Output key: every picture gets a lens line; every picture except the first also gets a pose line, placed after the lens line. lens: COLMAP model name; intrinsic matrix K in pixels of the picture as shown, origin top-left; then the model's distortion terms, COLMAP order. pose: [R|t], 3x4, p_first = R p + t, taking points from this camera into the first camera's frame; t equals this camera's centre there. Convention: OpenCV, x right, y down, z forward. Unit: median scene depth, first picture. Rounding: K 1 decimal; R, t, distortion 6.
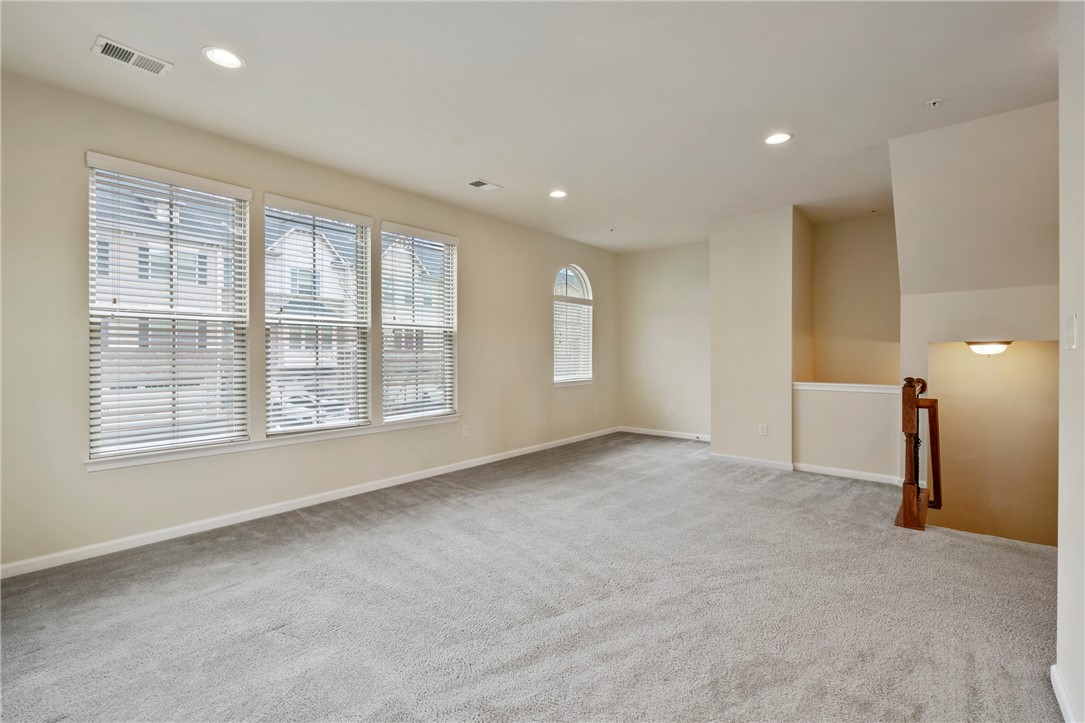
lens RADIAL K [[491.1, 0, 536.7], [0, 491.1, 354.7], [0, 0, 1]] dist [-0.003483, -0.000268]
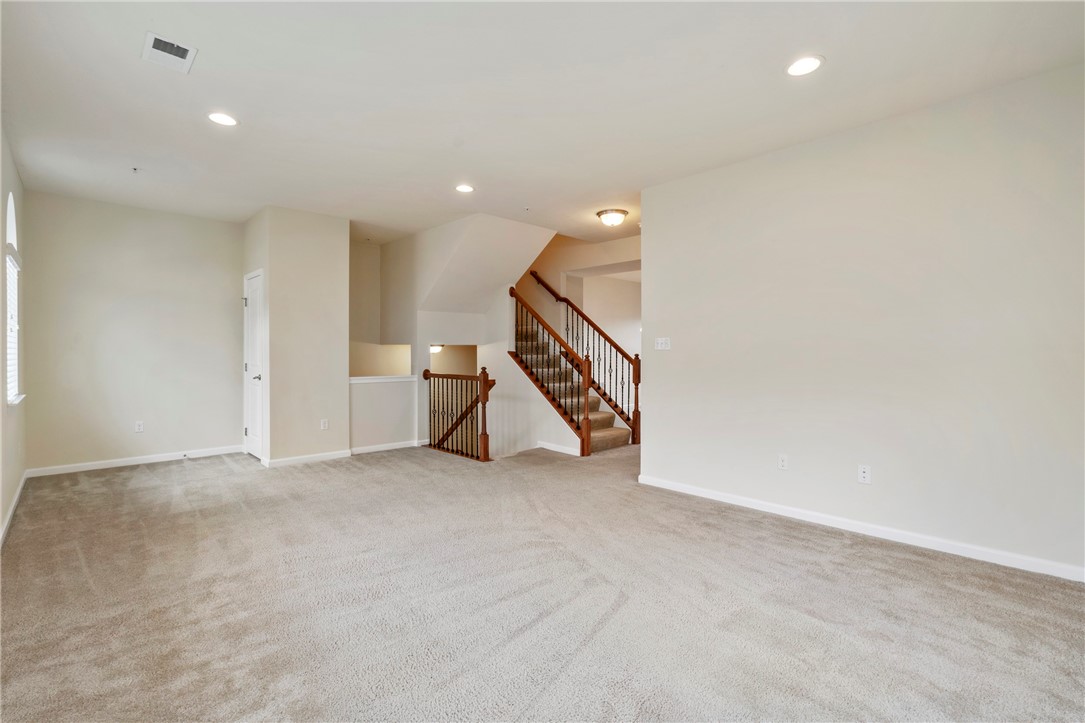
lens RADIAL K [[491.7, 0, 534.9], [0, 491.7, 356.5], [0, 0, 1]] dist [-0.001034, 0.000865]
pose [[0.107982, -0.005877, 0.994135, -0.620781], [0.000305, 0.999983, 0.005878, 0.001358], [-0.994153, -0.000331, 0.107982, 0.511590]]
